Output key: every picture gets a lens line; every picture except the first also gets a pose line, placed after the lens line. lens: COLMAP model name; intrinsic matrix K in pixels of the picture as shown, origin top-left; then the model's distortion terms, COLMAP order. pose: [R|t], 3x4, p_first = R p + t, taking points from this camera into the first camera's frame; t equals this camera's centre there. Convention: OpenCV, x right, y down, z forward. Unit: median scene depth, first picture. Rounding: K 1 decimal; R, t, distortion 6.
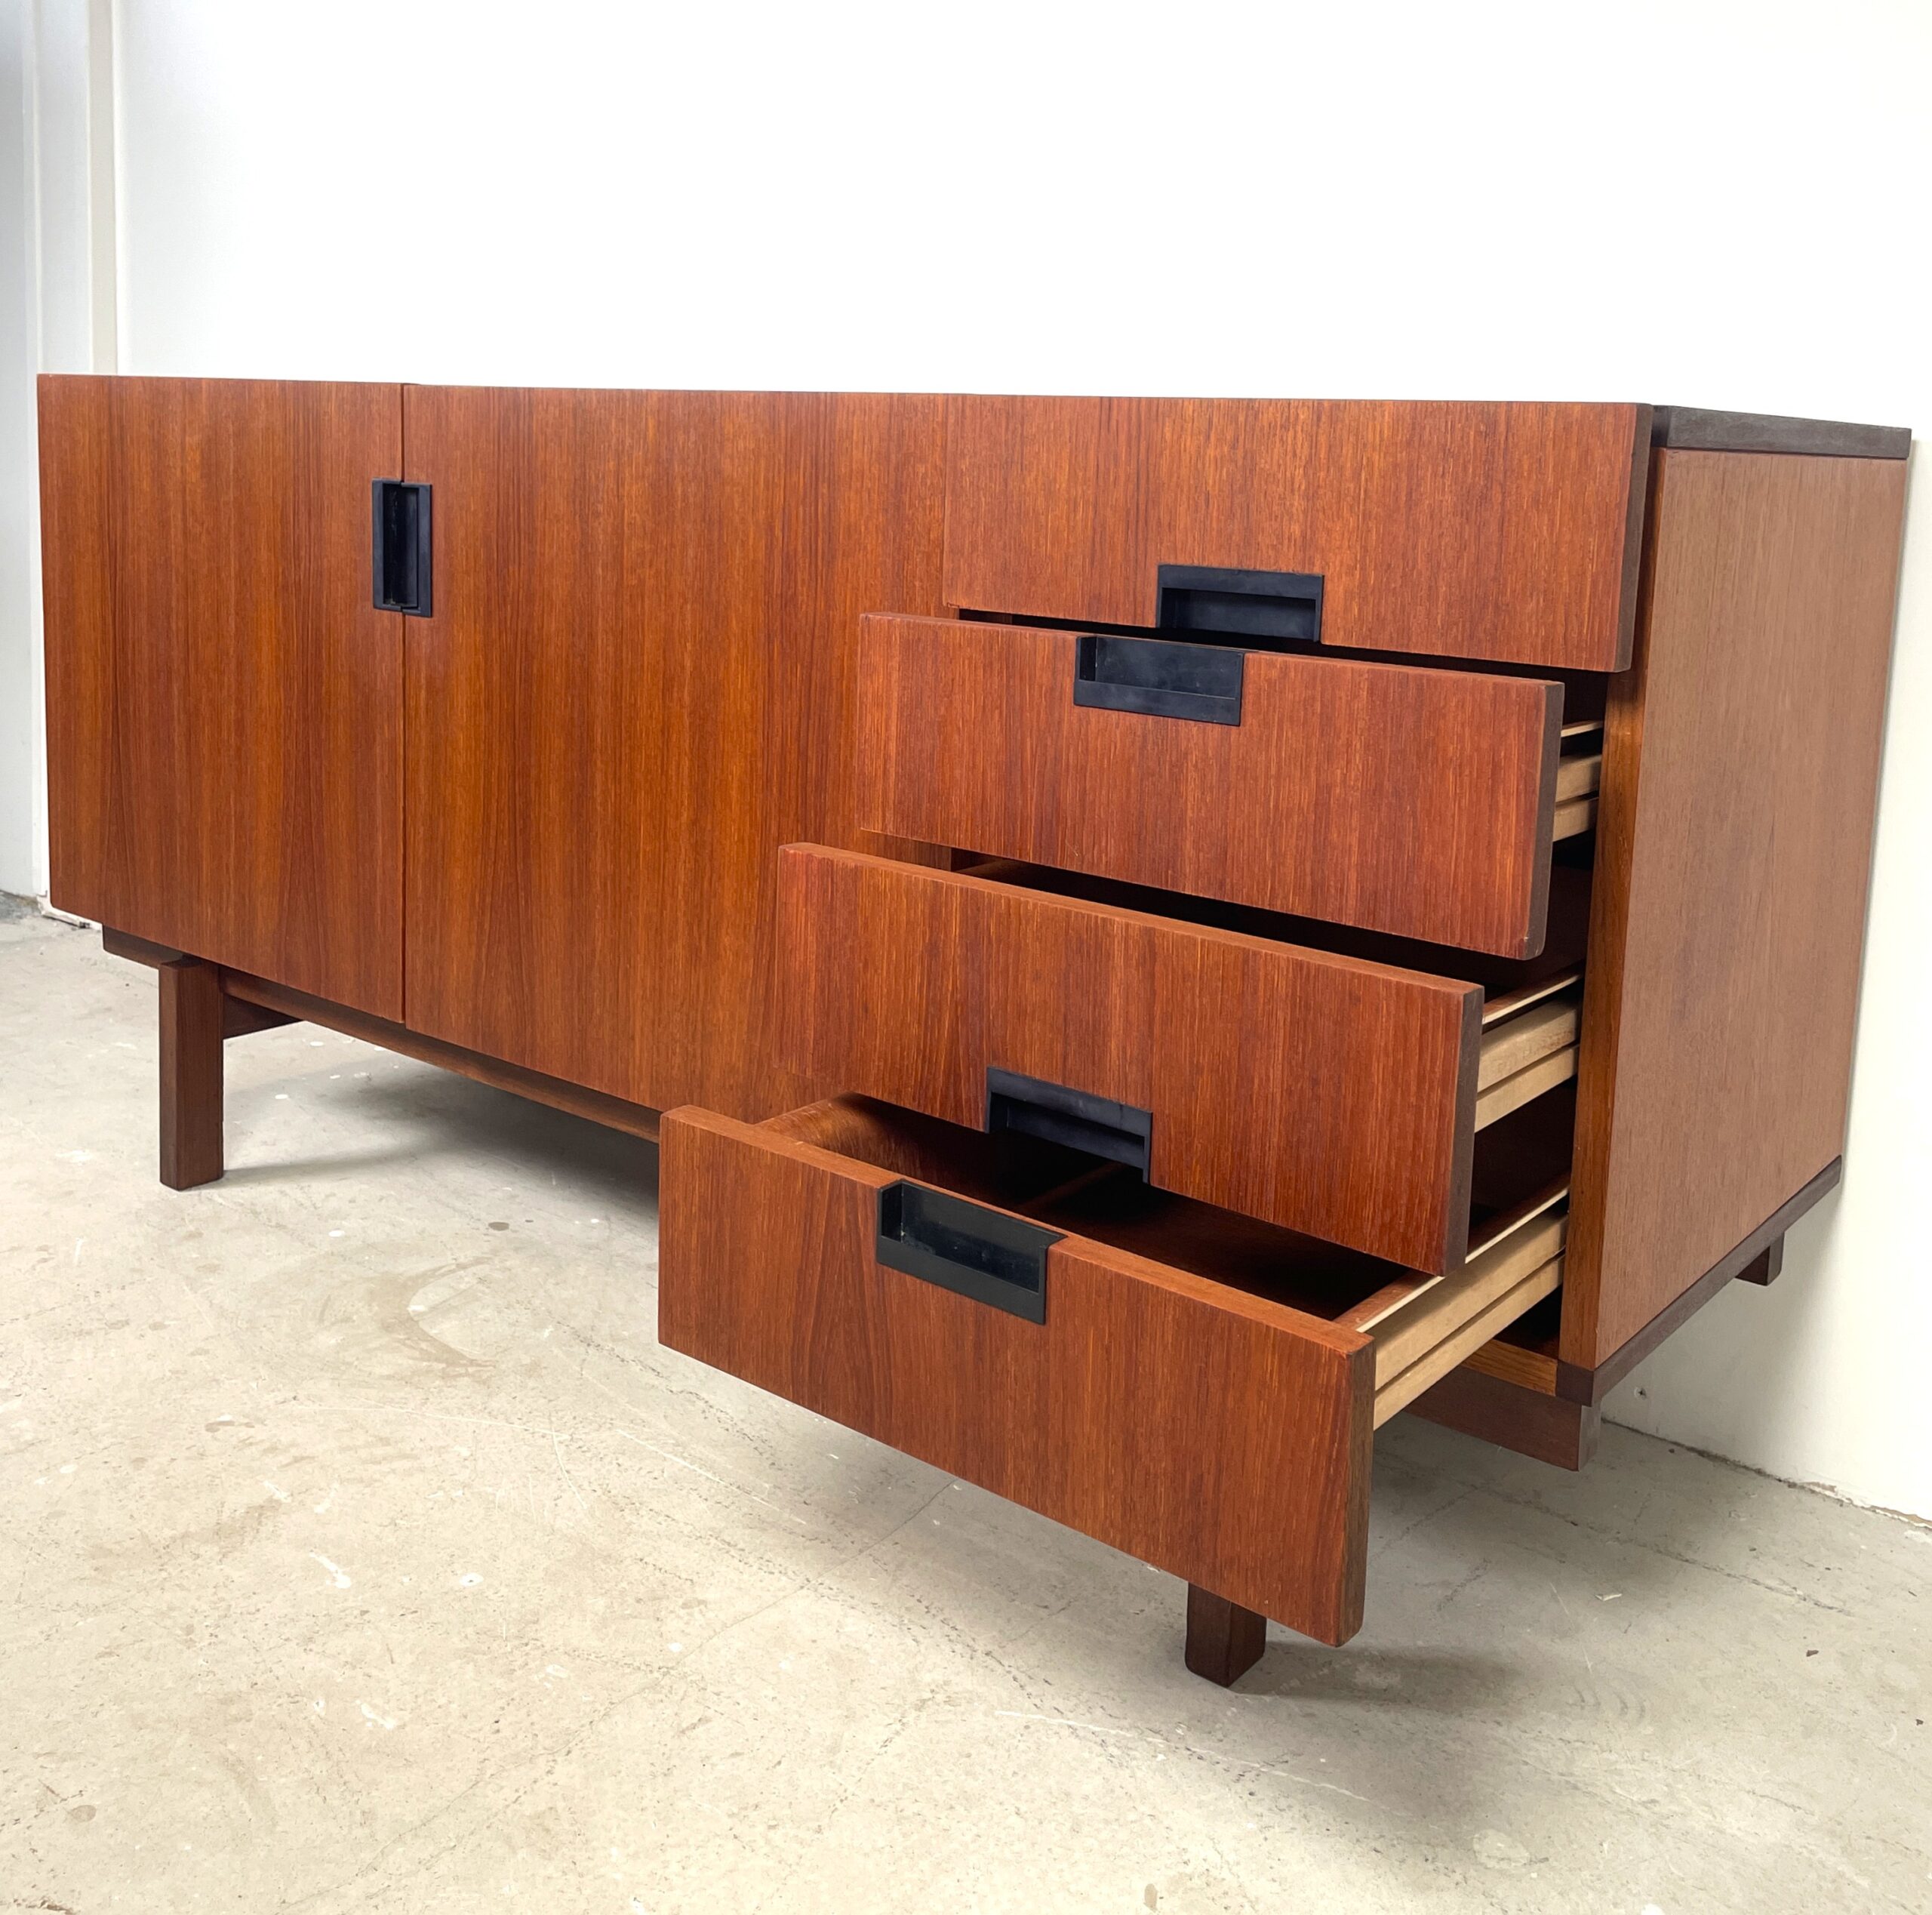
lens RADIAL K [[2015.5, 0, 971.5], [0, 2015.5, 680.5], [0, 0, 1]] dist [0.038252, 0.000000]
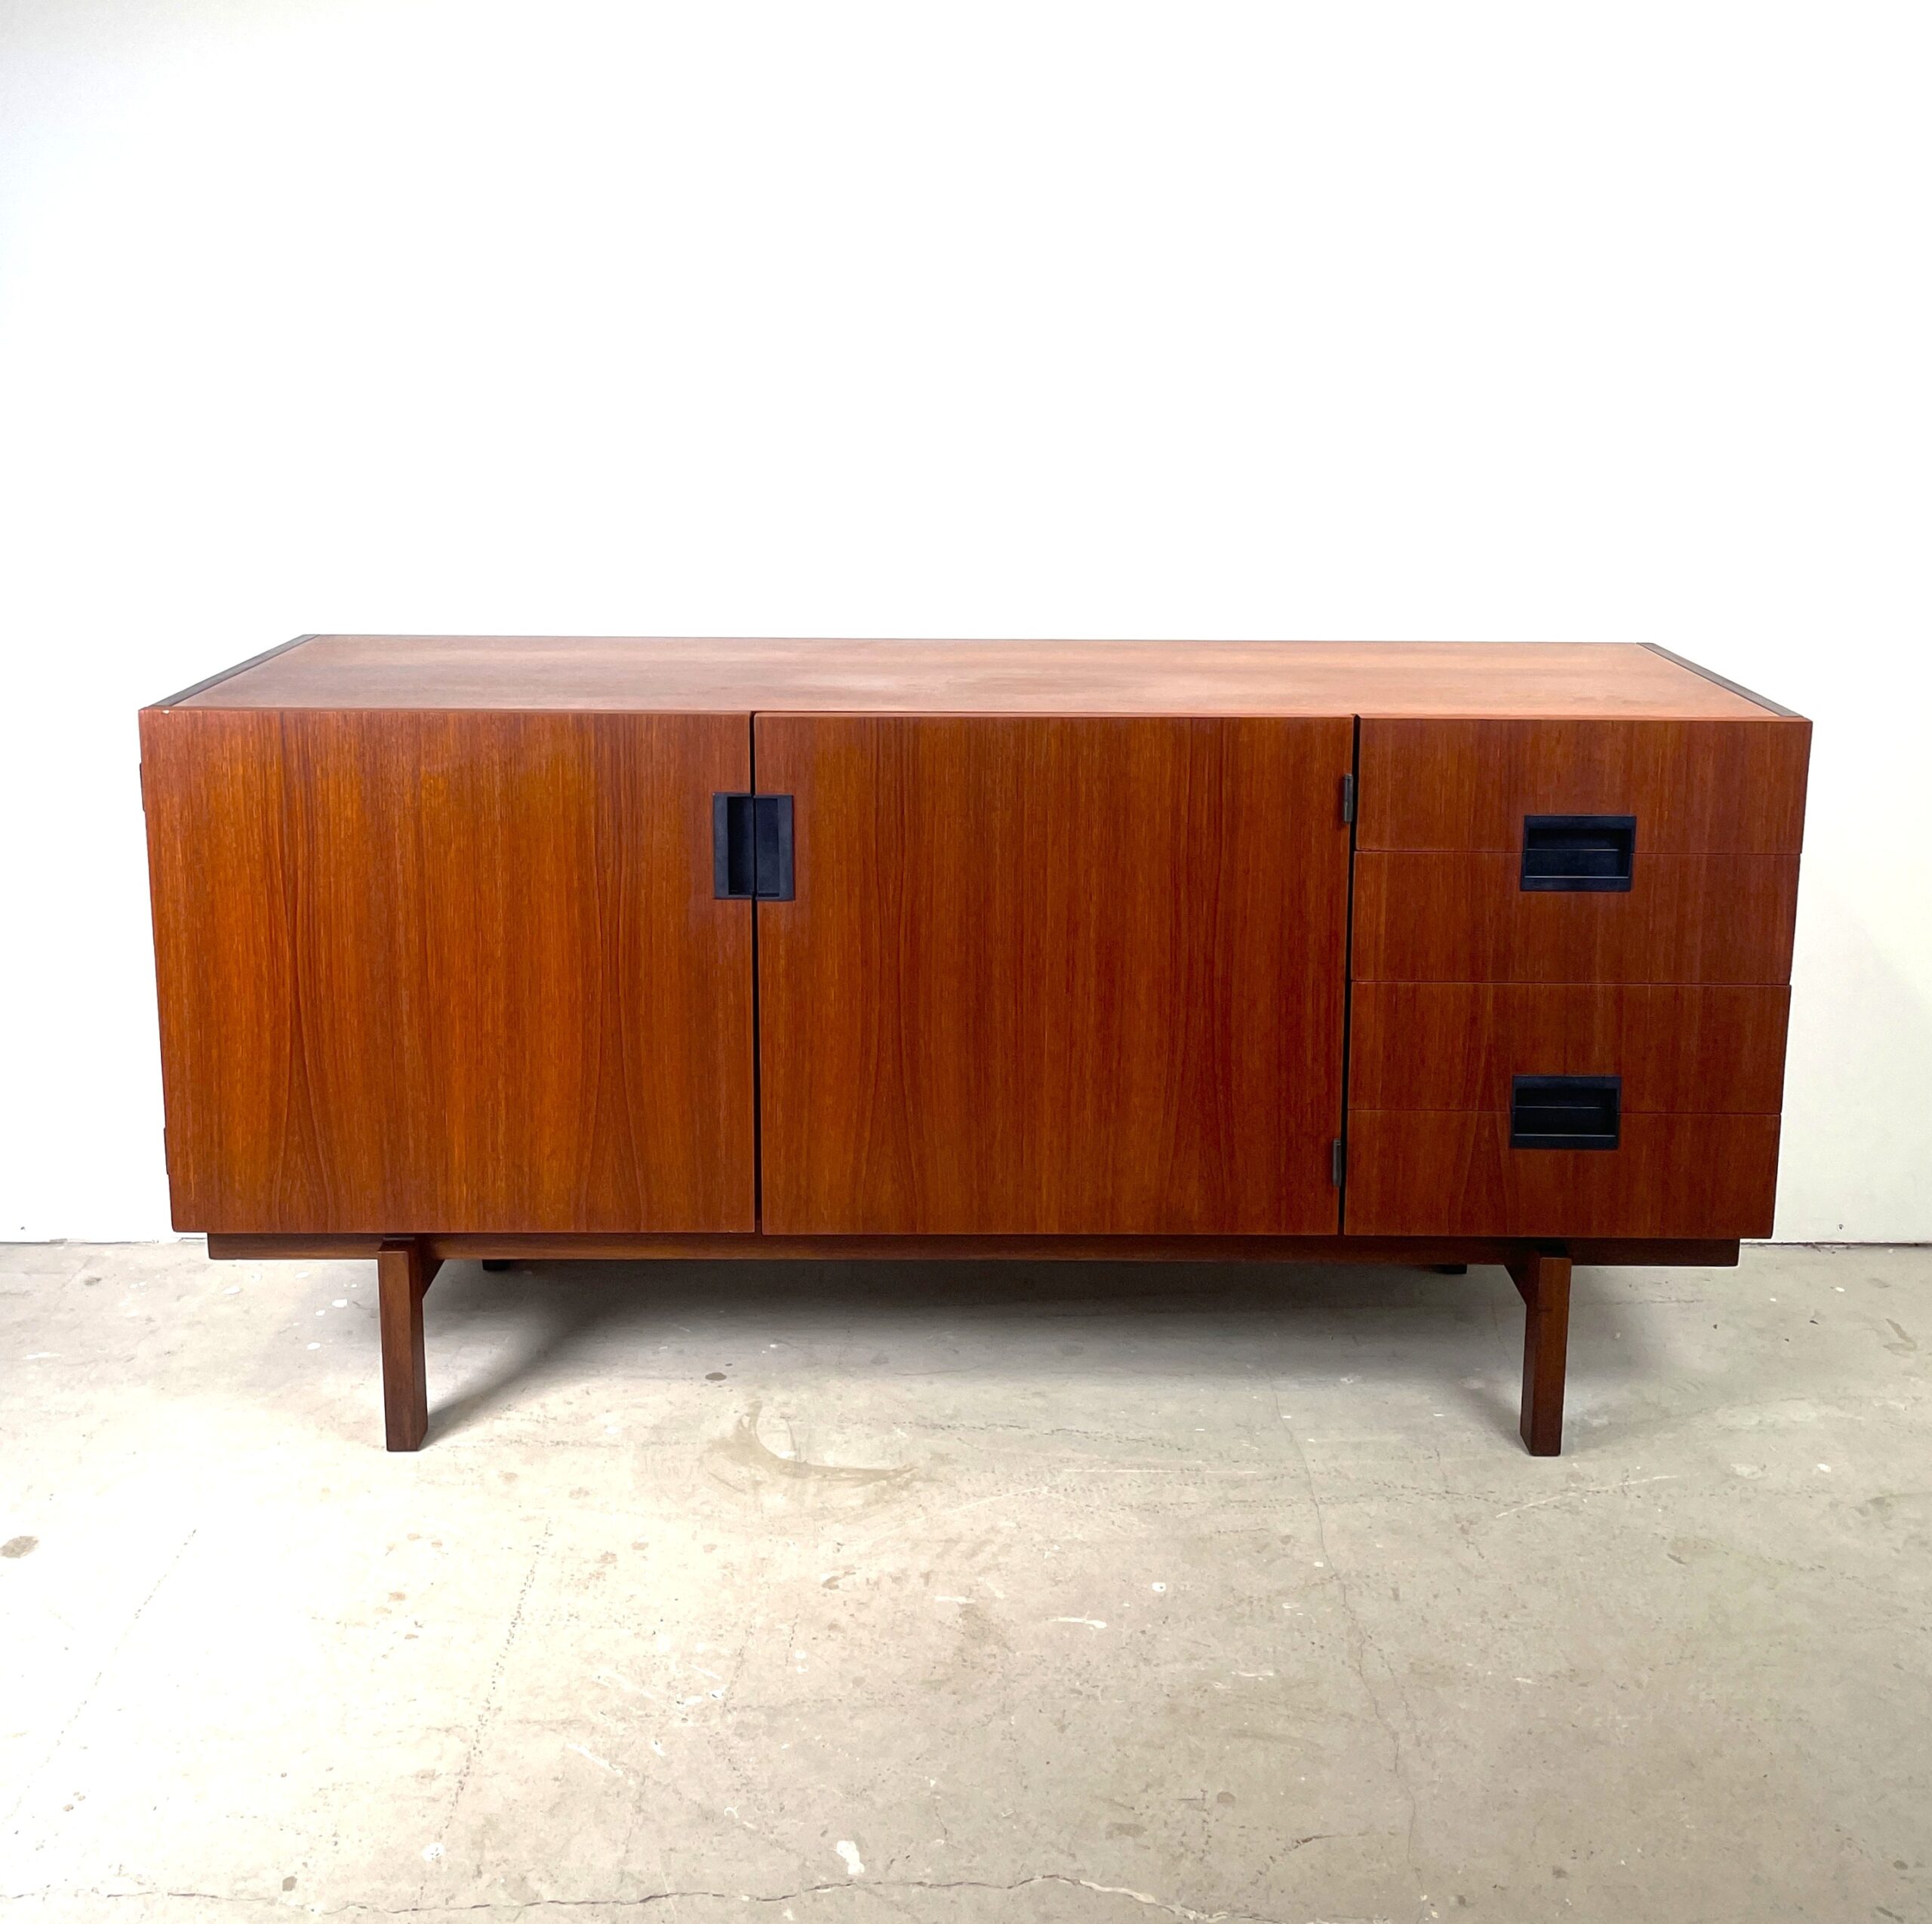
lens RADIAL K [[2106.7, 0, 989.6], [0, 2106.7, 647.8], [0, 0, 1]] dist [0.025900, 0.000000]
pose [[0.778934, -0.131694, 0.613121, -1.043609], [0.094544, 0.991187, 0.092787, -0.322994], [-0.619938, -0.014308, 0.784521, -0.073075]]
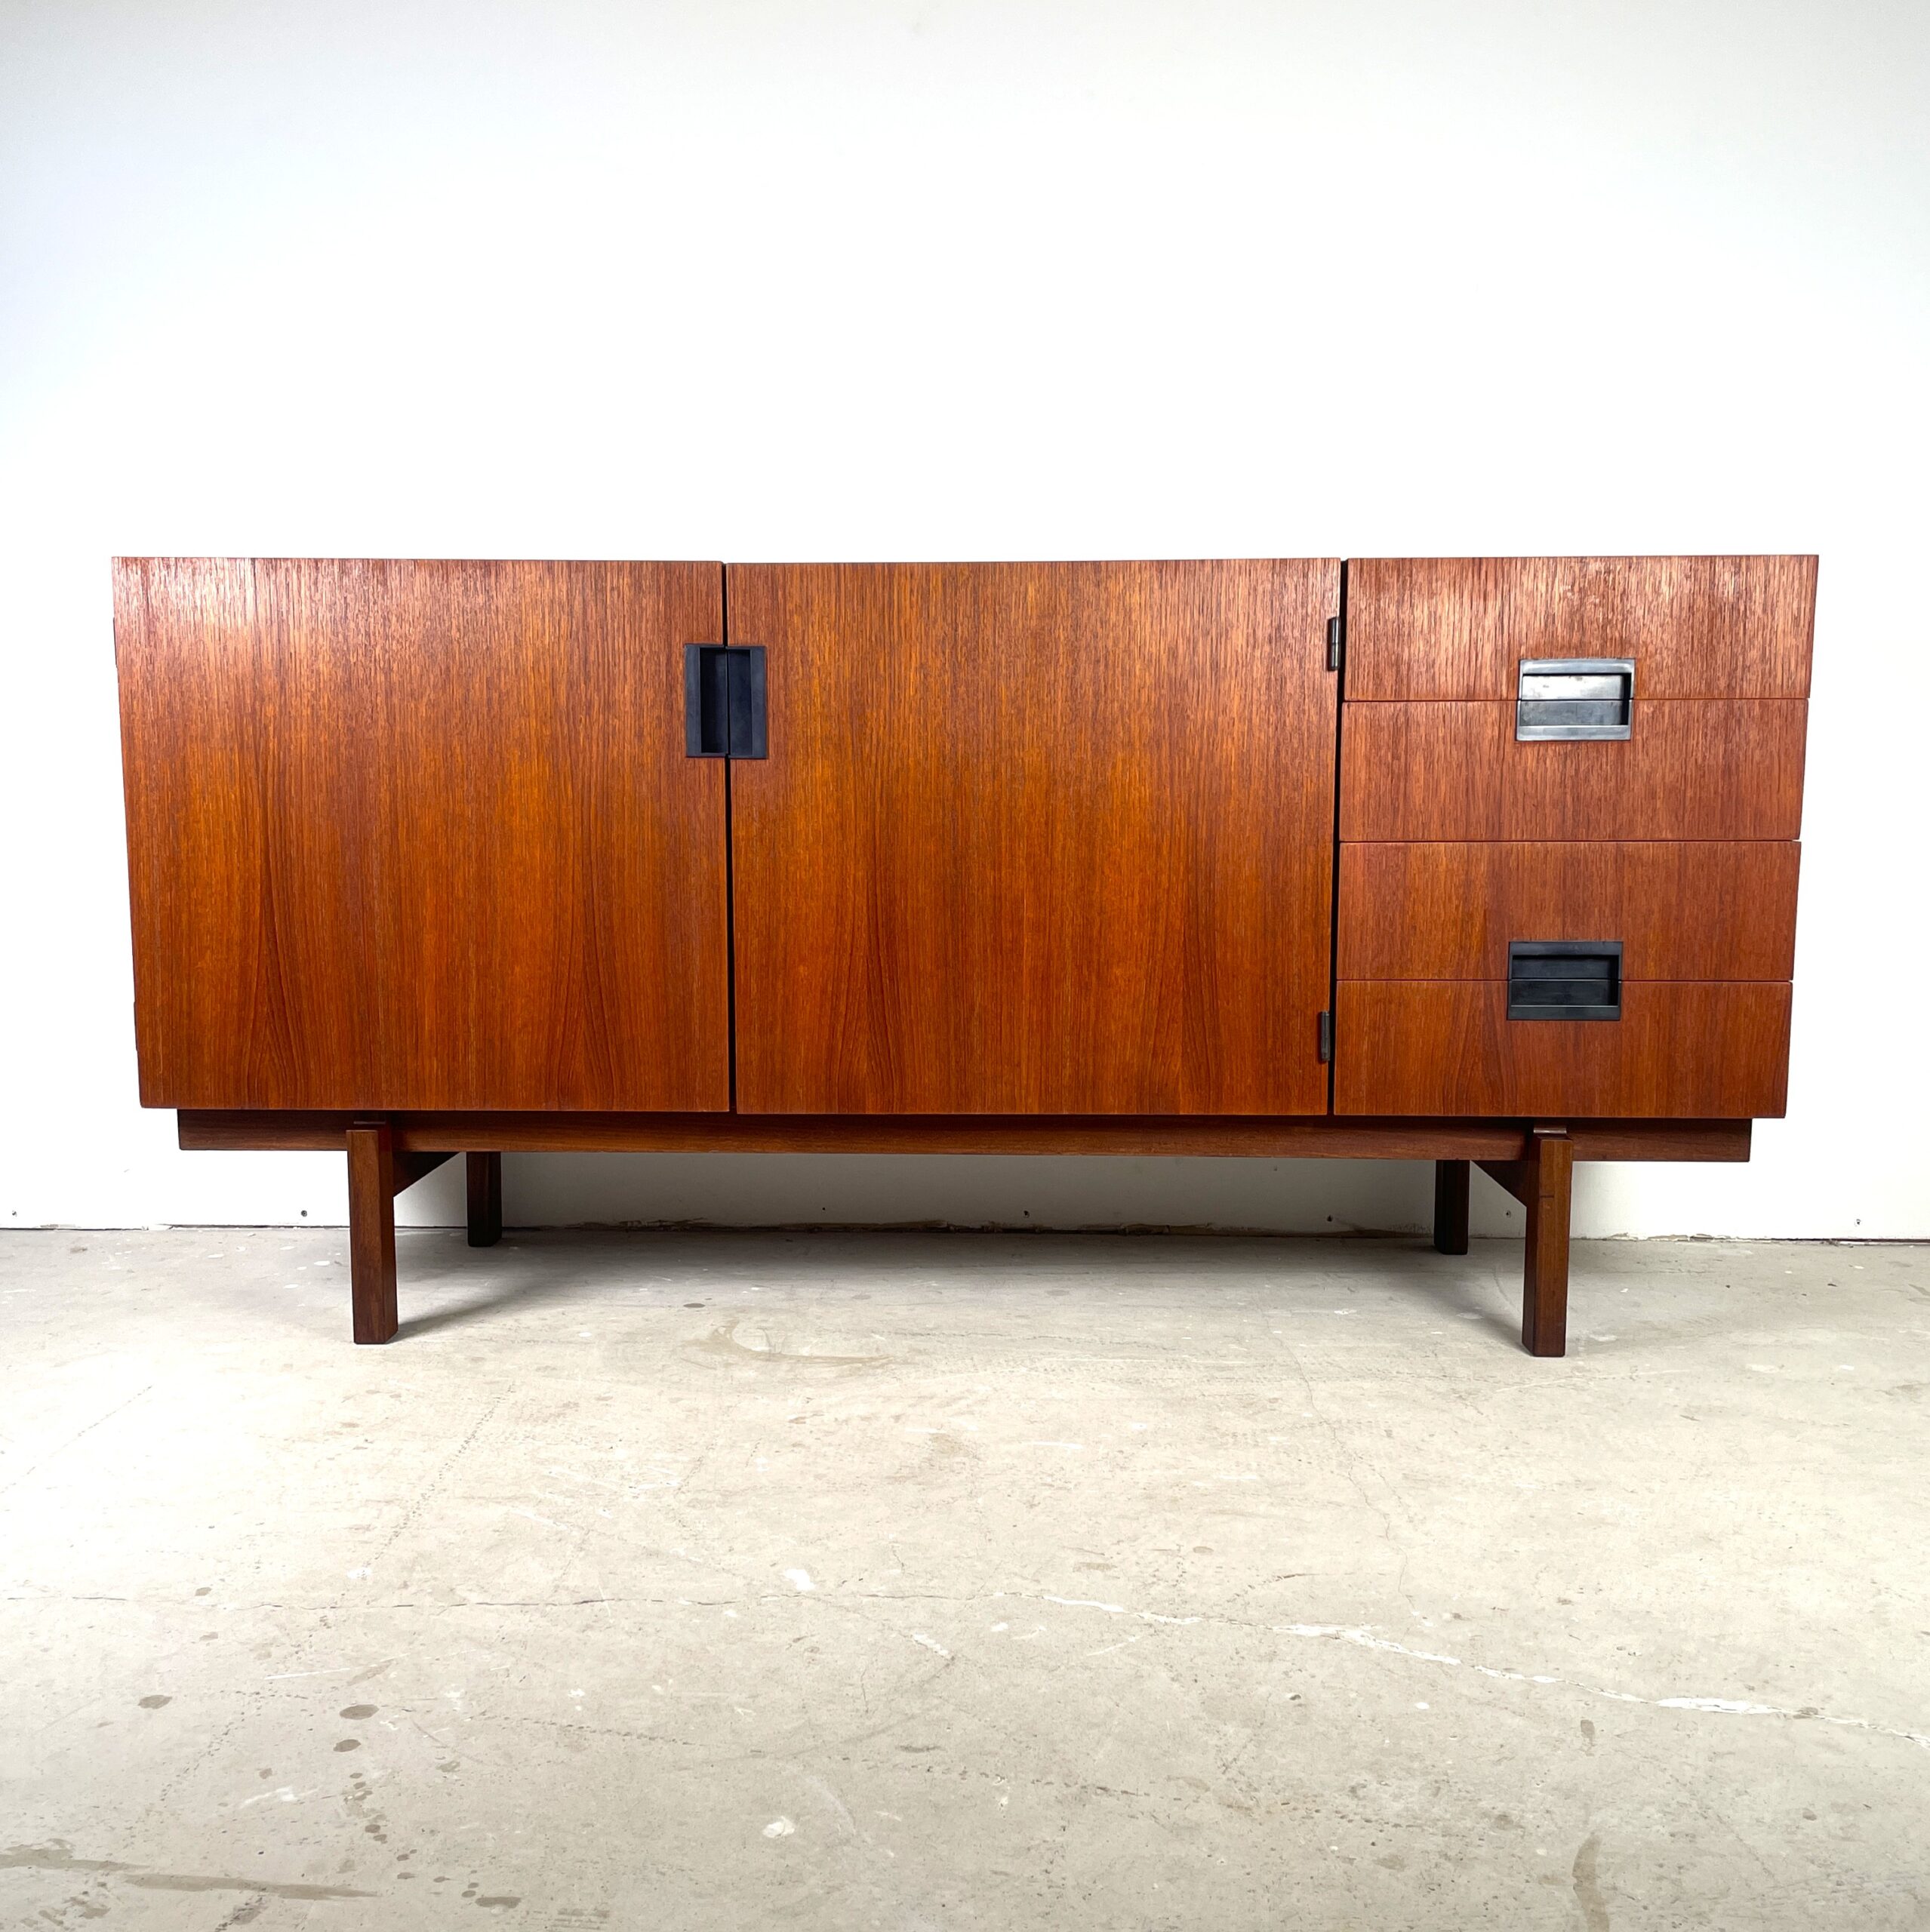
lens RADIAL K [[1966.7, 0, 951.5], [0, 1966.7, 986.4], [0, 0, 1]] dist [0.048317, 0.000000]
pose [[0.800448, -0.099382, 0.591106, -0.987198], [0.096903, 0.994642, 0.036007, 0.079816], [-0.591518, 0.028458, 0.805790, 0.000804]]
